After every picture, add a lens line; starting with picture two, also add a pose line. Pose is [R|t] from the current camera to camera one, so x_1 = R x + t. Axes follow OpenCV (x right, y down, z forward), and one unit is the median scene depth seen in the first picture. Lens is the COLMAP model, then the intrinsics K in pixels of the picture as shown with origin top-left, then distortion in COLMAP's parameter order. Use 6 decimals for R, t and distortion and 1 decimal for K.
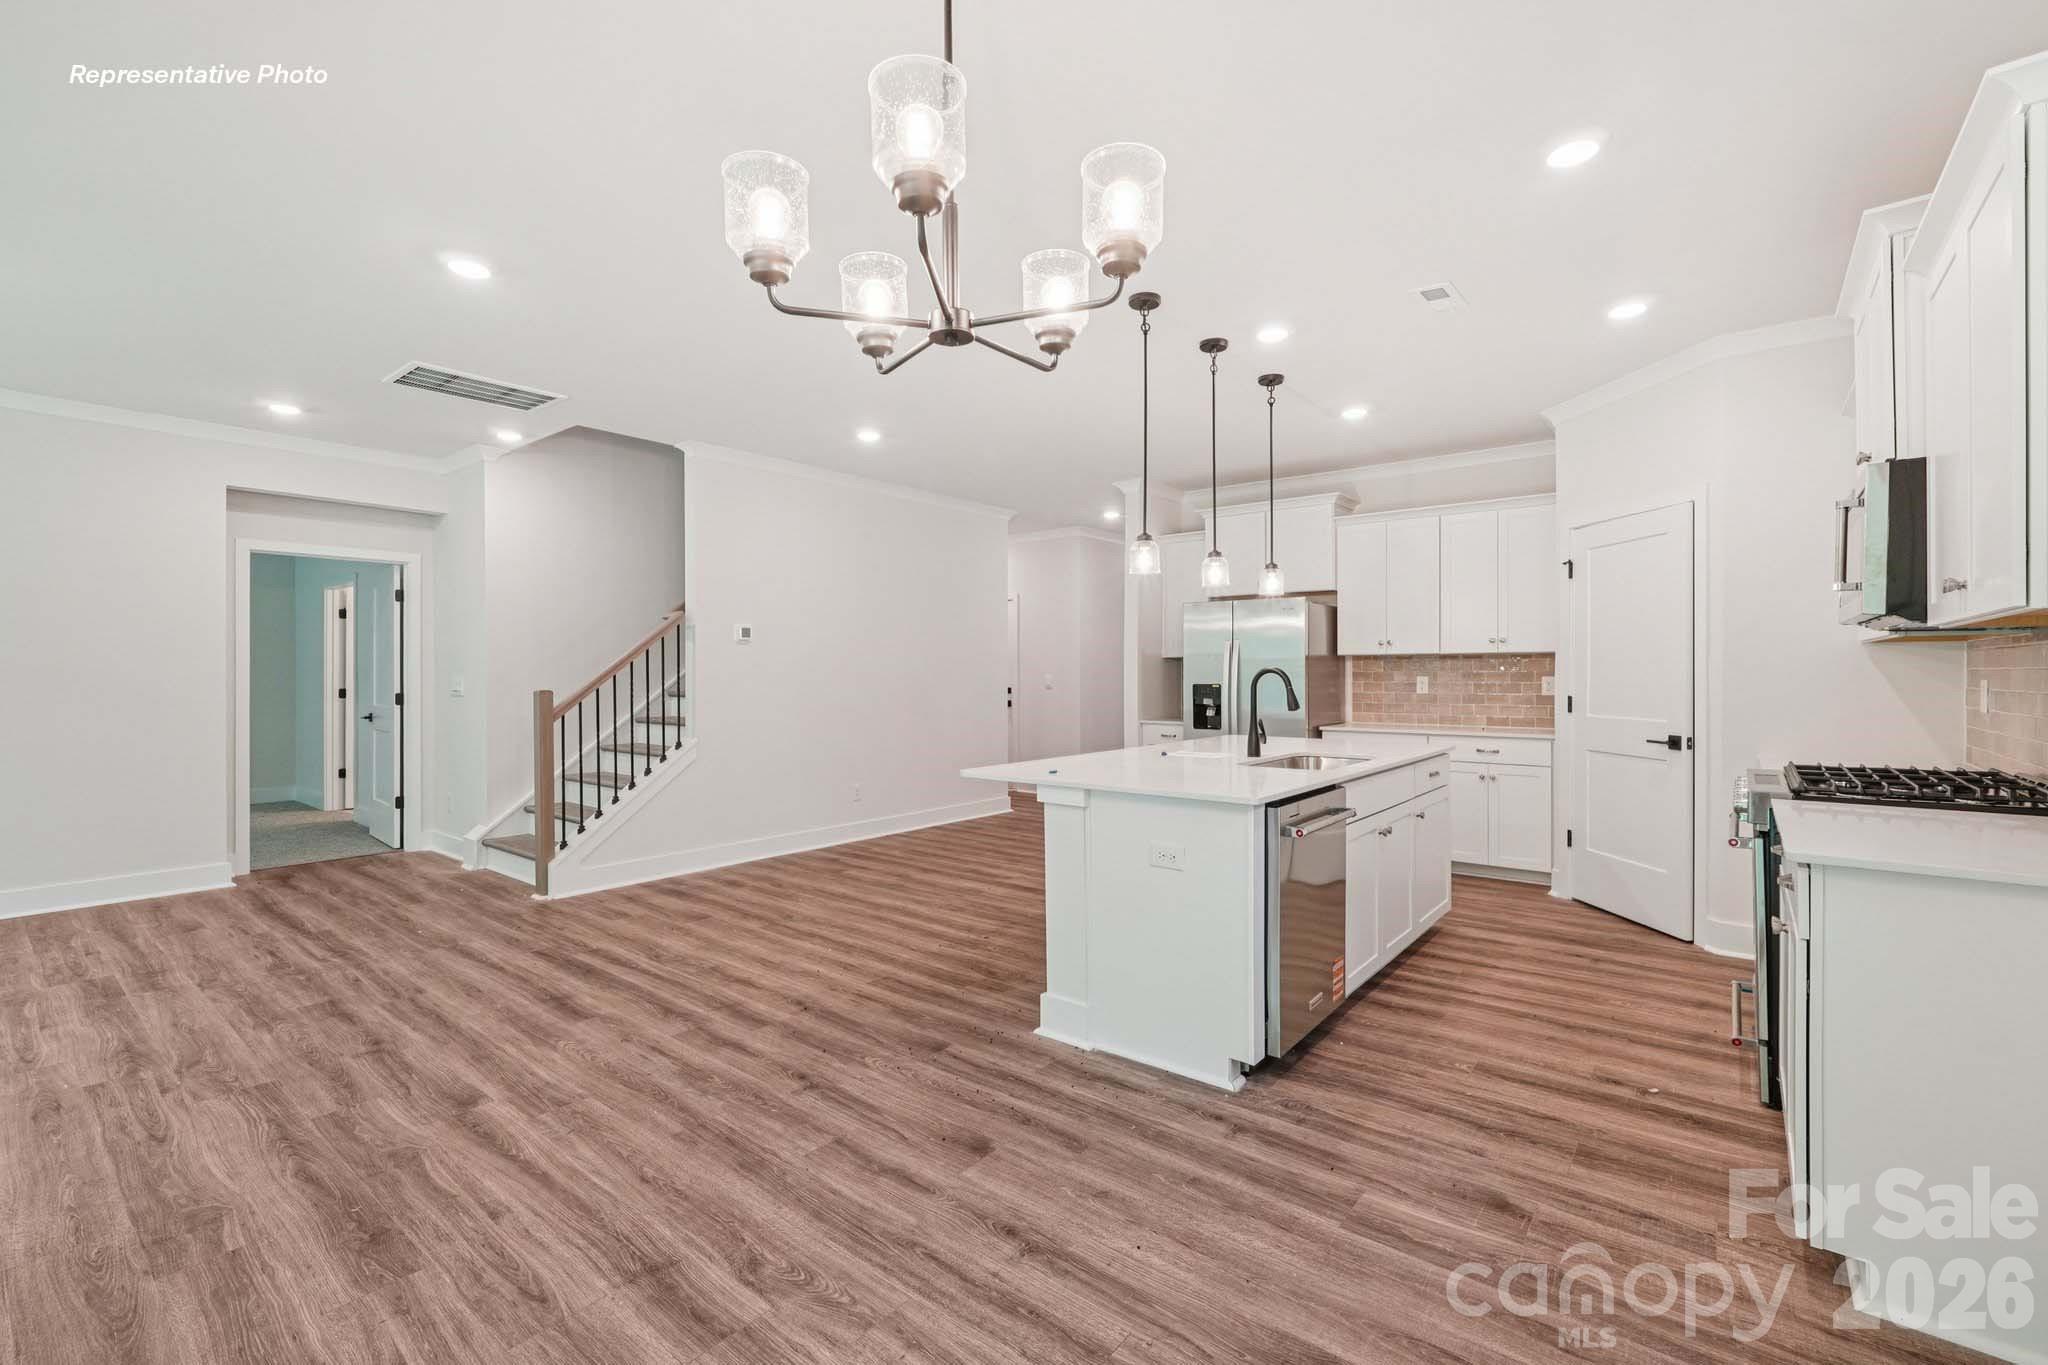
lens RADIAL K [[882.8, 0, 1035.5], [0, 882.8, 676.9], [0, 0, 1]] dist [-0.017592, 0.007614]
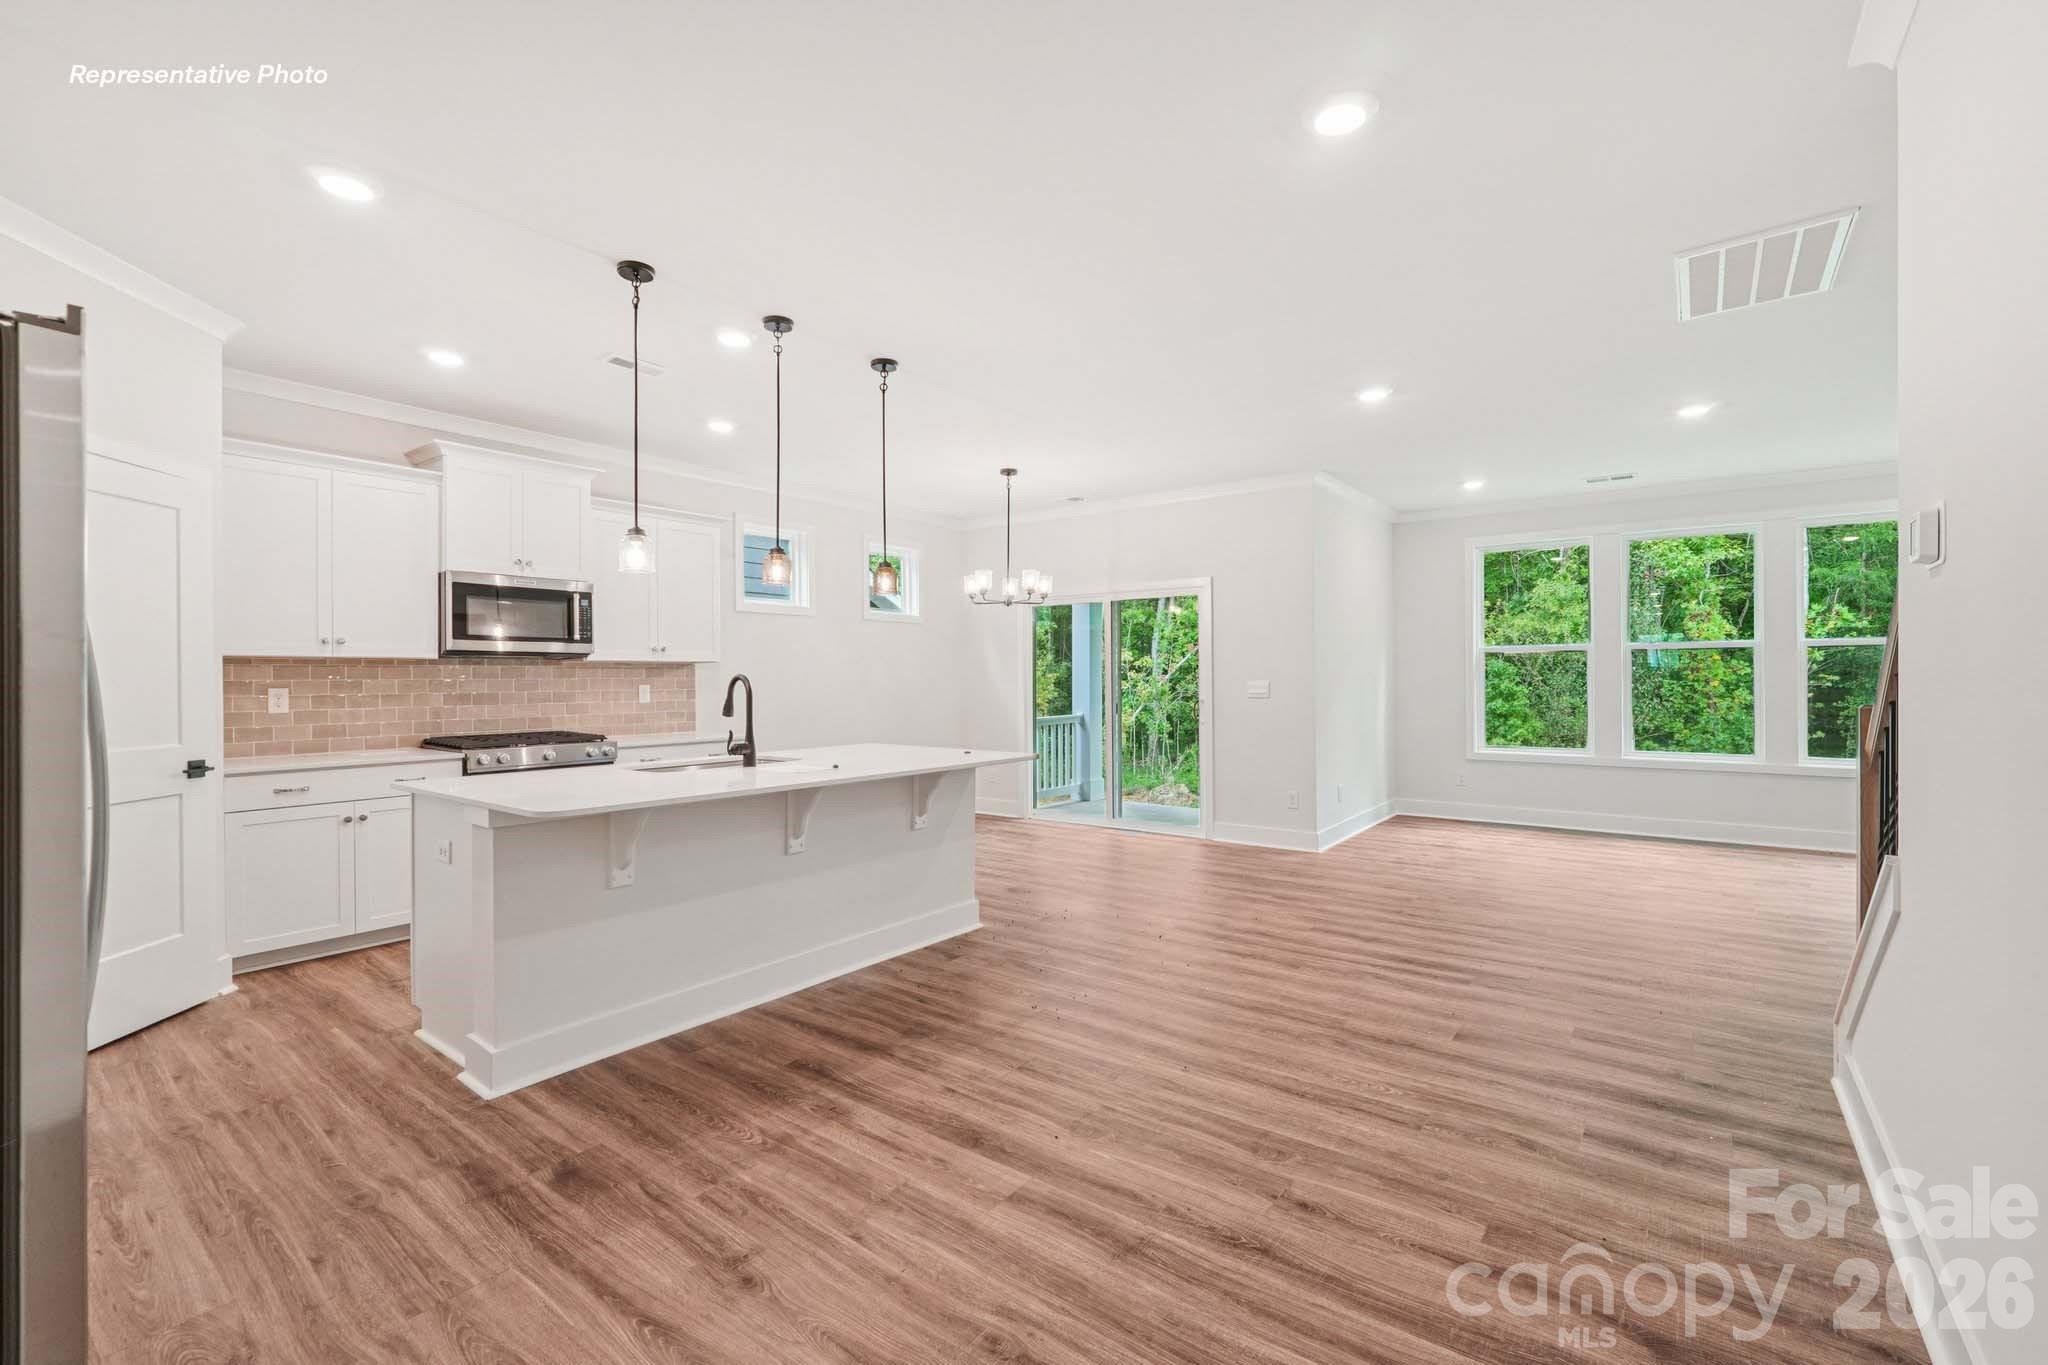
lens RADIAL K [[882.8, 0, 1035.5], [0, 882.8, 676.9], [0, 0, 1]] dist [-0.017592, 0.007614]
pose [[-0.999660, 0.007351, -0.024997, -0.040989], [0.007239, 0.999963, 0.004553, -0.010151], [0.025030, 0.004370, -0.999677, 1.940297]]
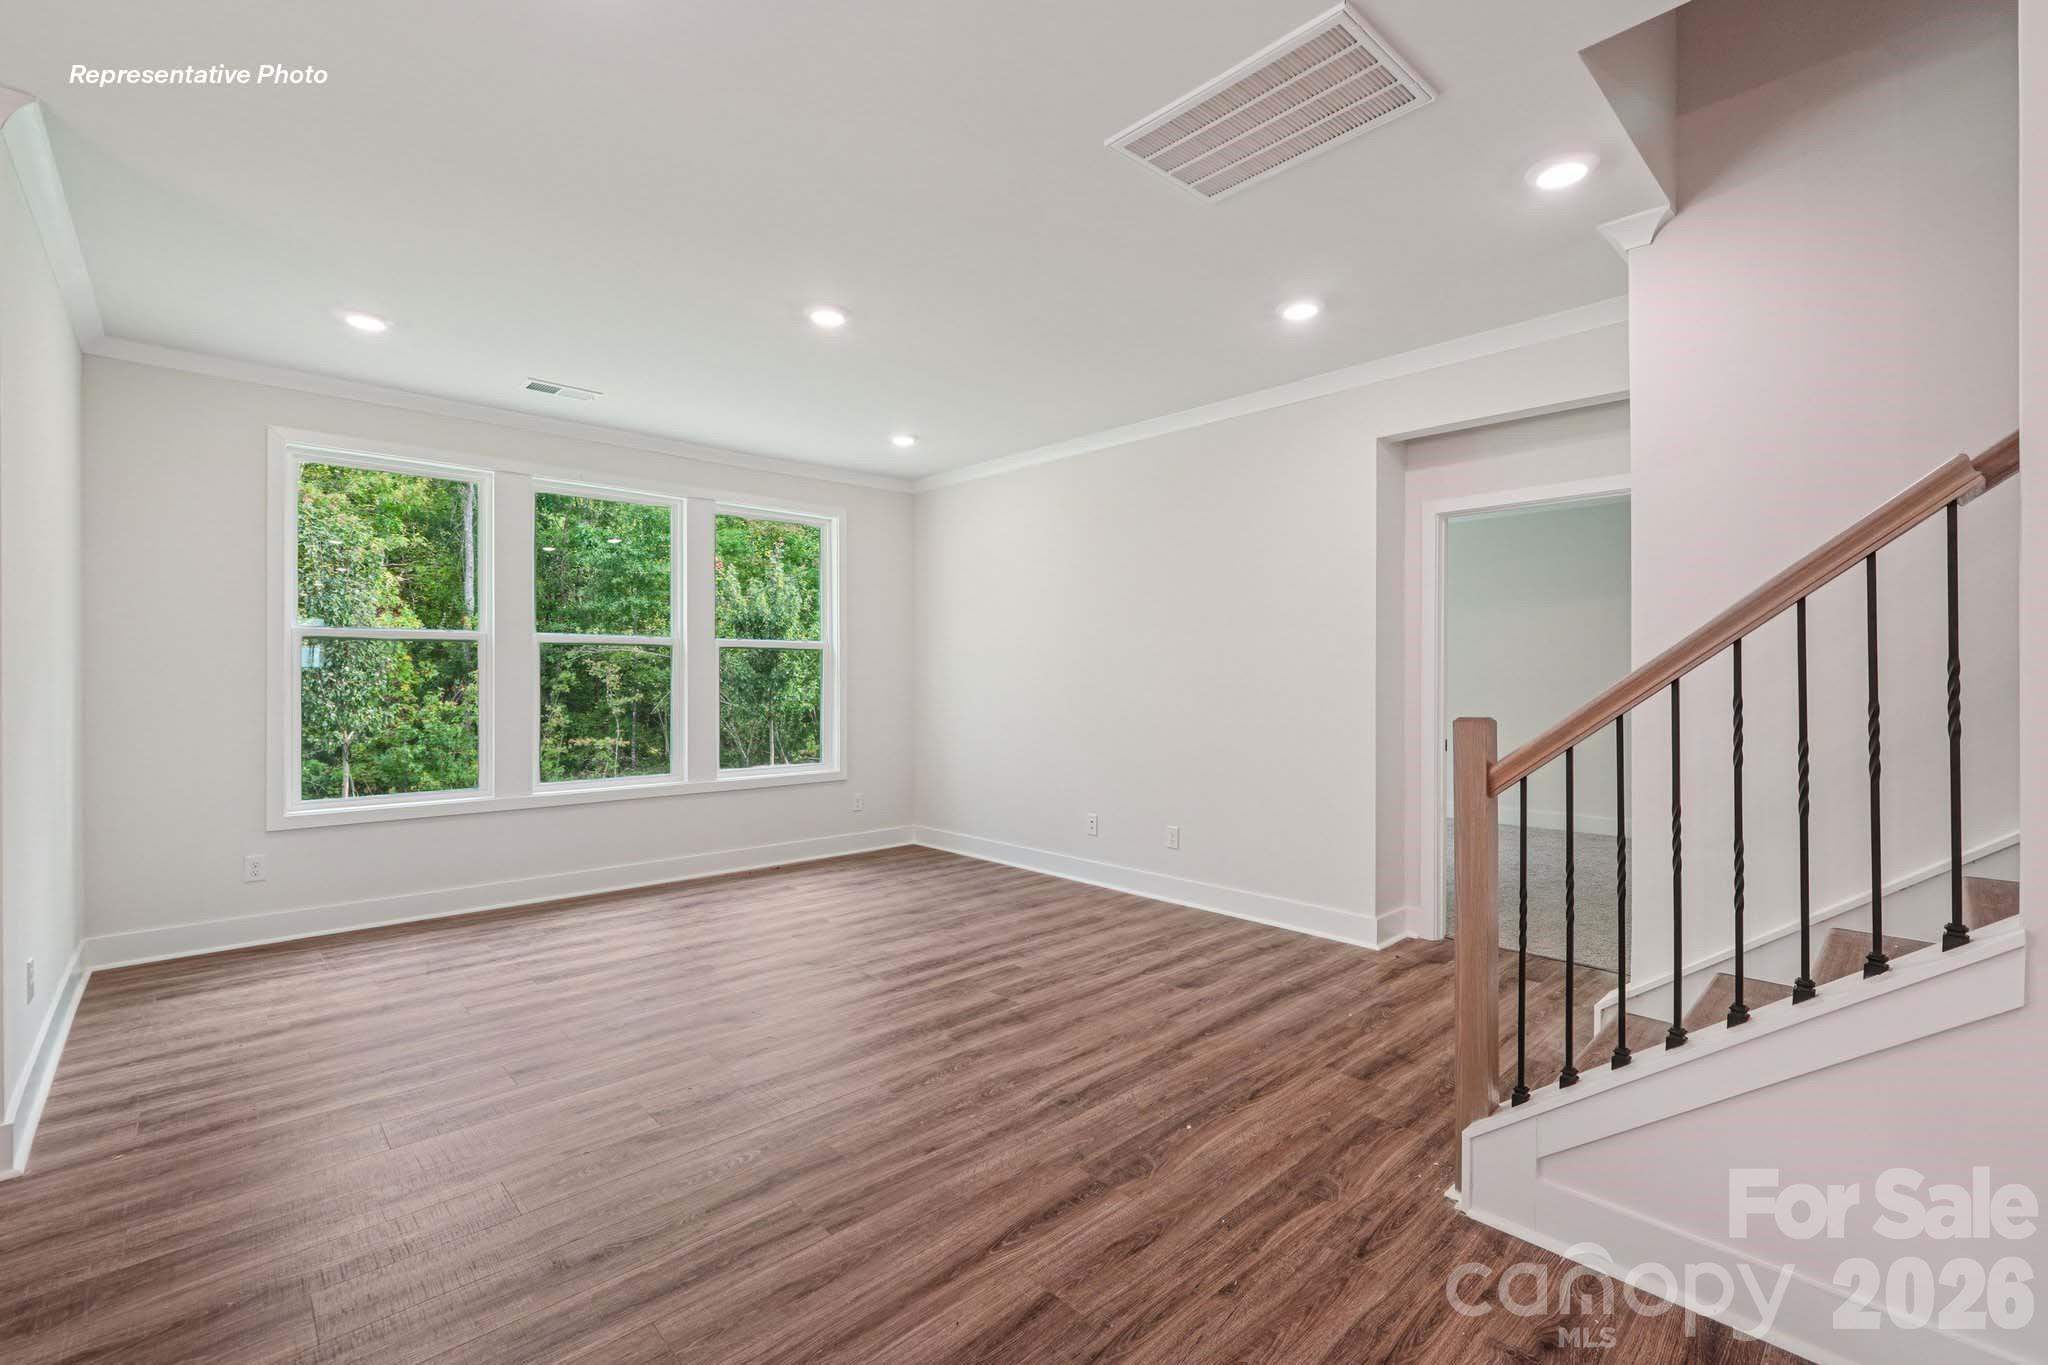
lens RADIAL K [[882.8, 0, 1035.5], [0, 882.8, 676.9], [0, 0, 1]] dist [-0.017592, 0.007614]
pose [[-0.143467, -0.002274, -0.989652, -0.131195], [-0.004045, 0.999990, -0.001712, -0.001912], [0.989647, 0.003757, -0.143475, 1.077247]]
